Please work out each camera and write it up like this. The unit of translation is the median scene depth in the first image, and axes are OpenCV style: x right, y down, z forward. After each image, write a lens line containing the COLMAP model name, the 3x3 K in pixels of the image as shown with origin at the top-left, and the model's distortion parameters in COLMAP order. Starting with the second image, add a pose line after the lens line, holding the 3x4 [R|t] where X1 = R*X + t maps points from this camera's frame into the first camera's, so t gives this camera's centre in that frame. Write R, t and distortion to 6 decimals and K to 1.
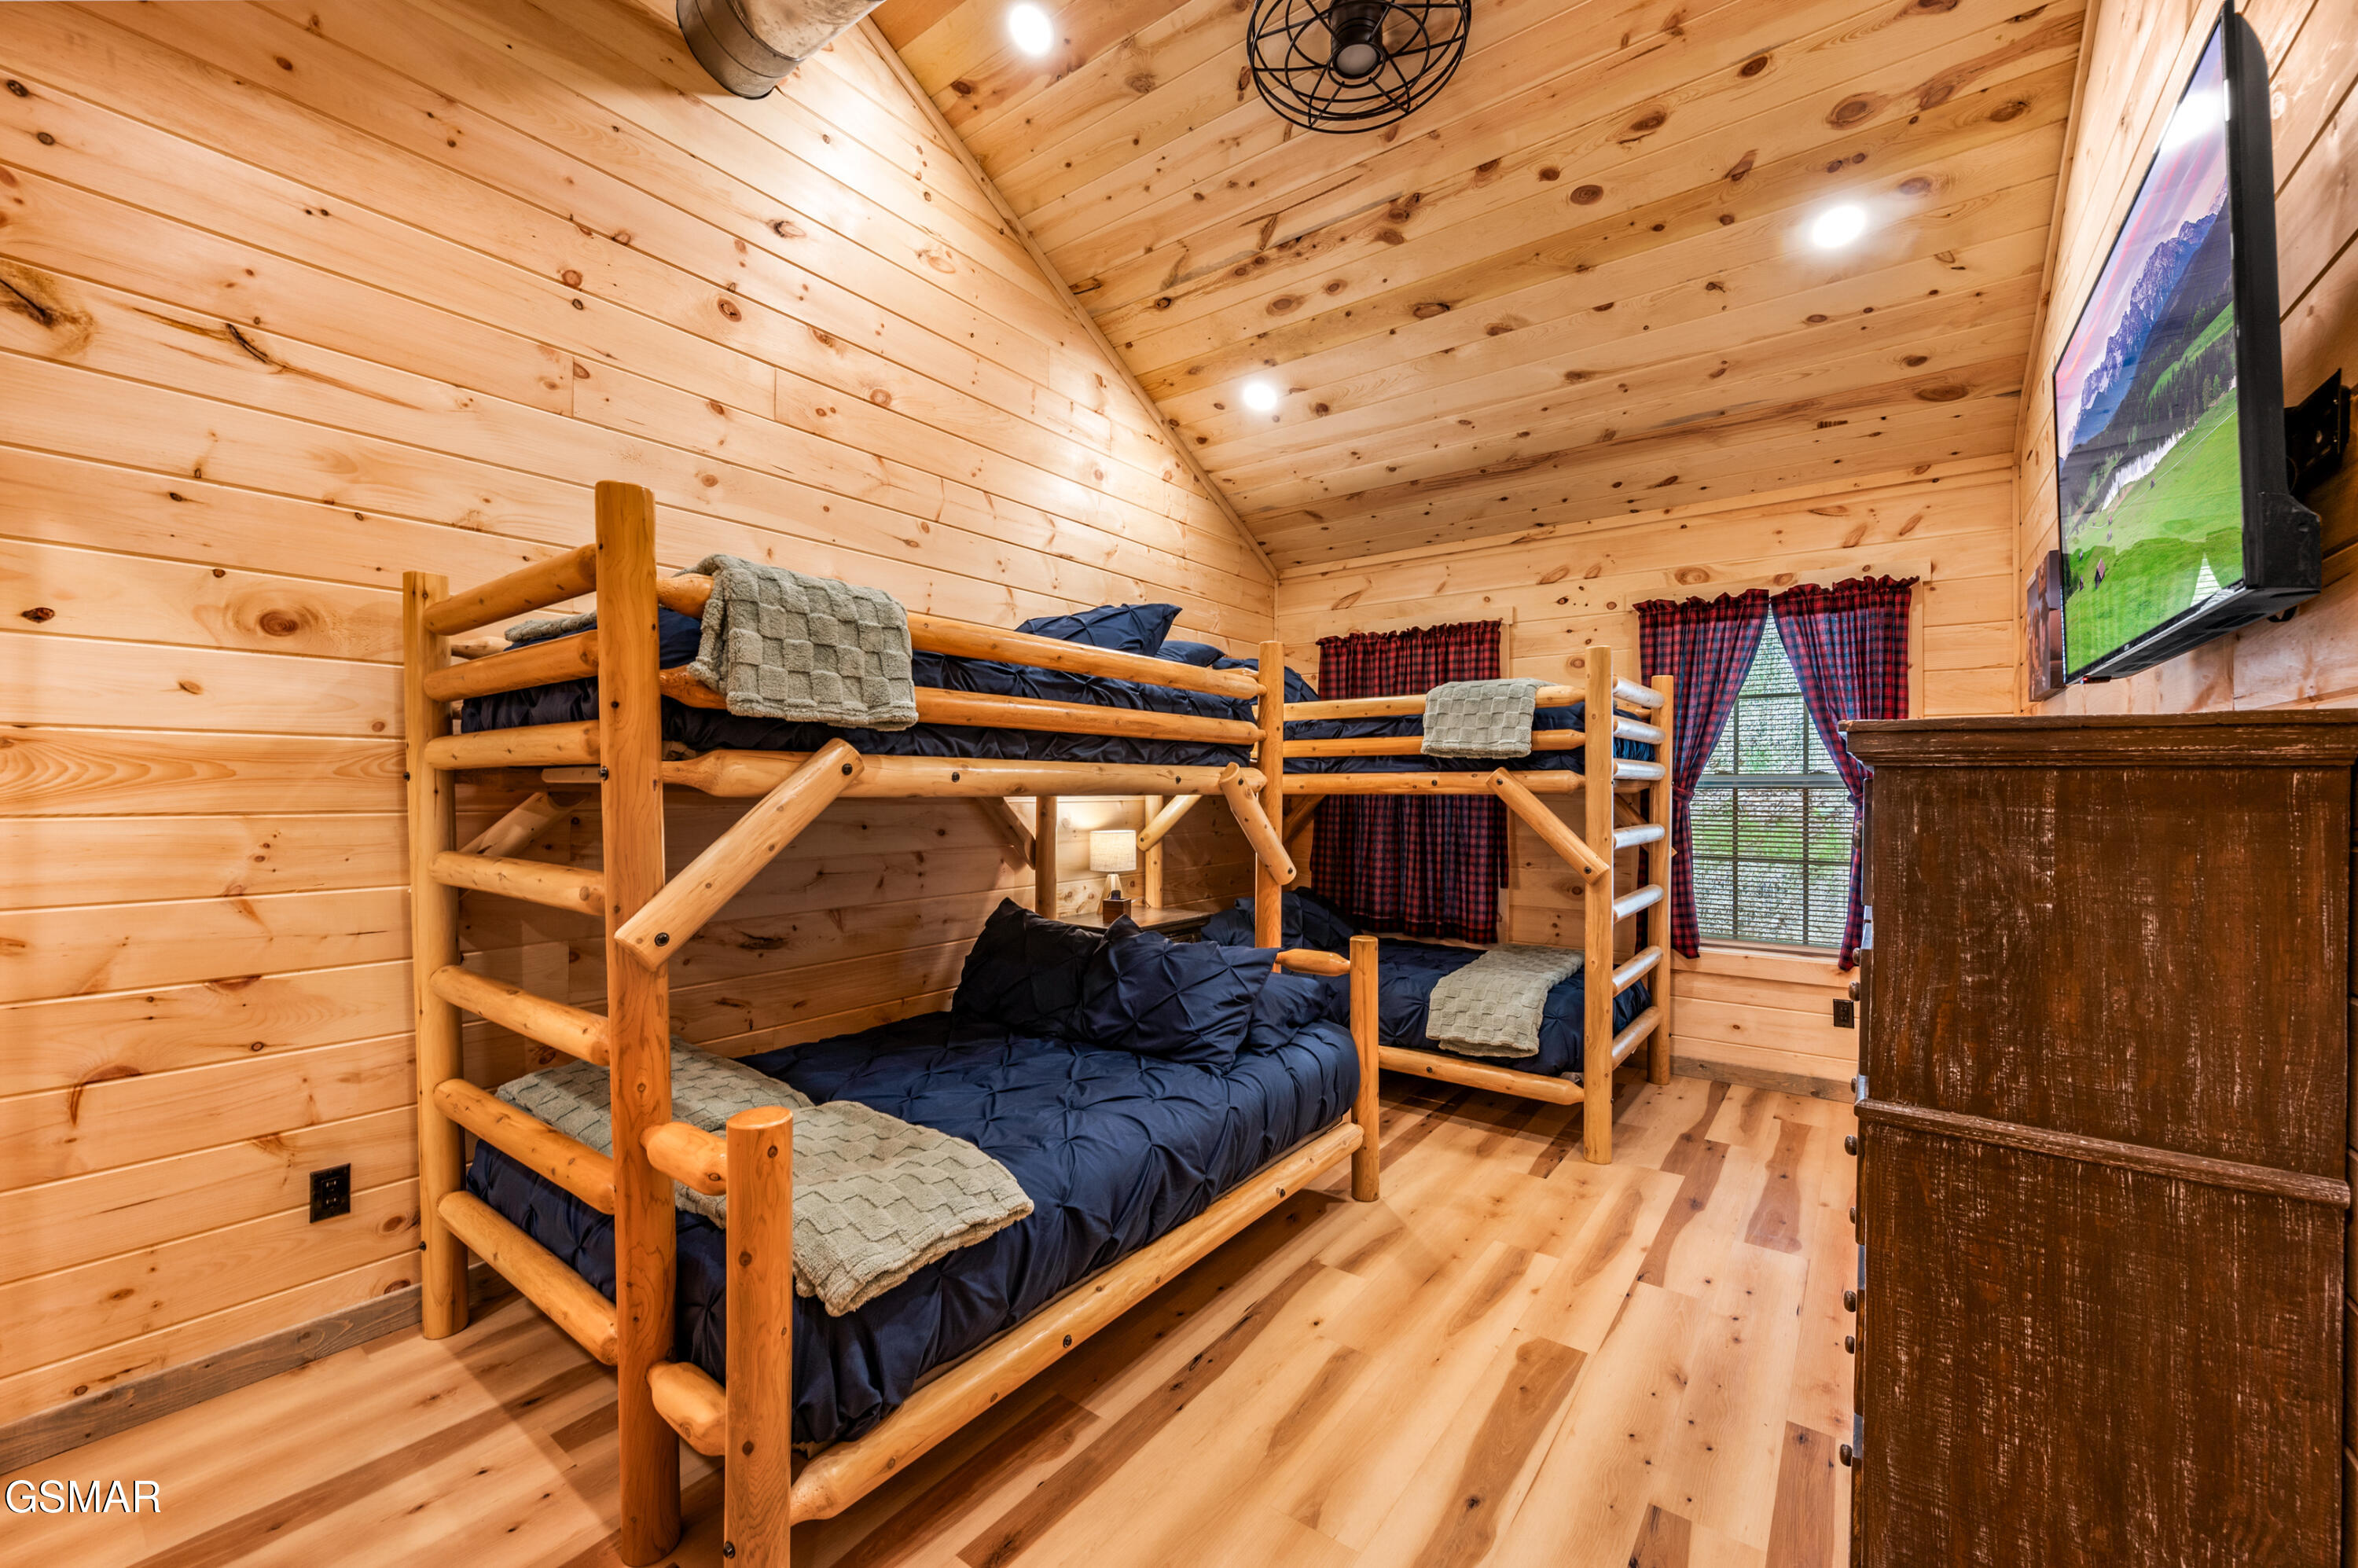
lens RADIAL K [[942.1, 0, 1177.2], [0, 942.1, 787.1], [0, 0, 1]] dist [0.000978, -0.000646]
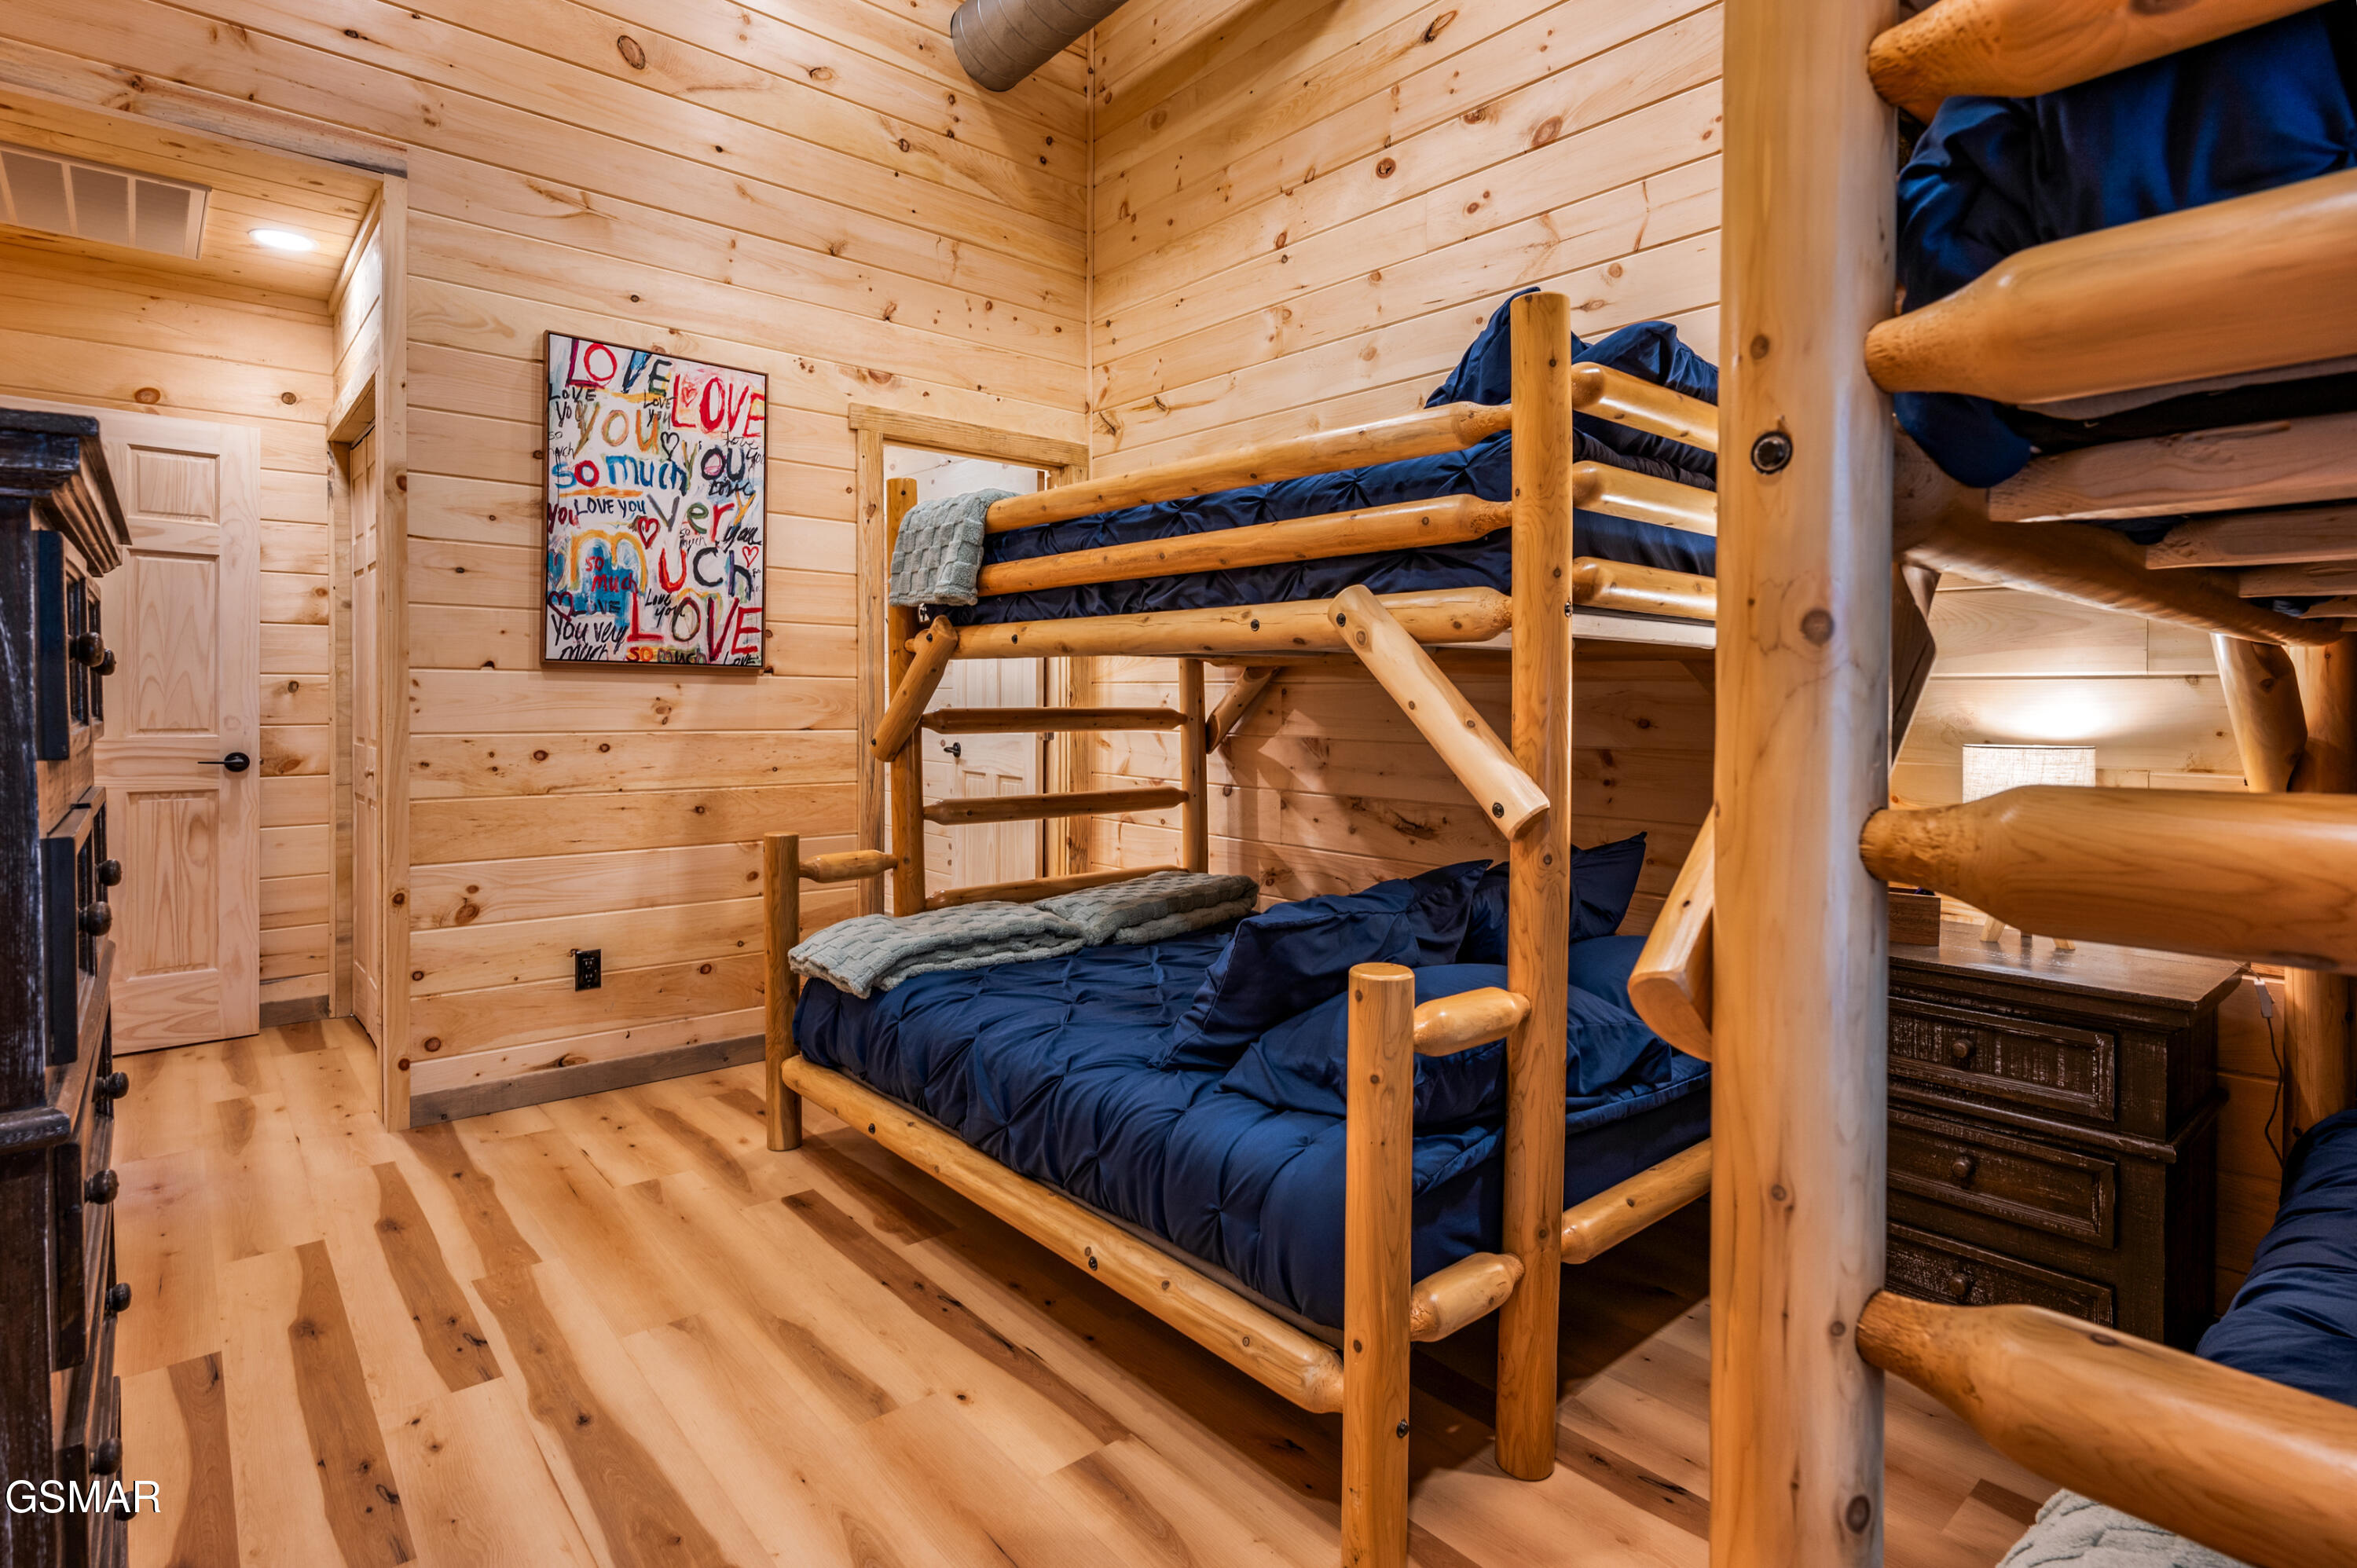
lens RADIAL K [[1173.1, 0, 1181.4], [0, 1173.1, 714.6], [0, 0, 1]] dist [0.000808, 0.000745]
pose [[-0.214396, 0.013305, -0.976656, 0.911034], [-0.005411, 0.999876, 0.014809, 0.046678], [0.976732, 0.008459, -0.214297, 1.278052]]
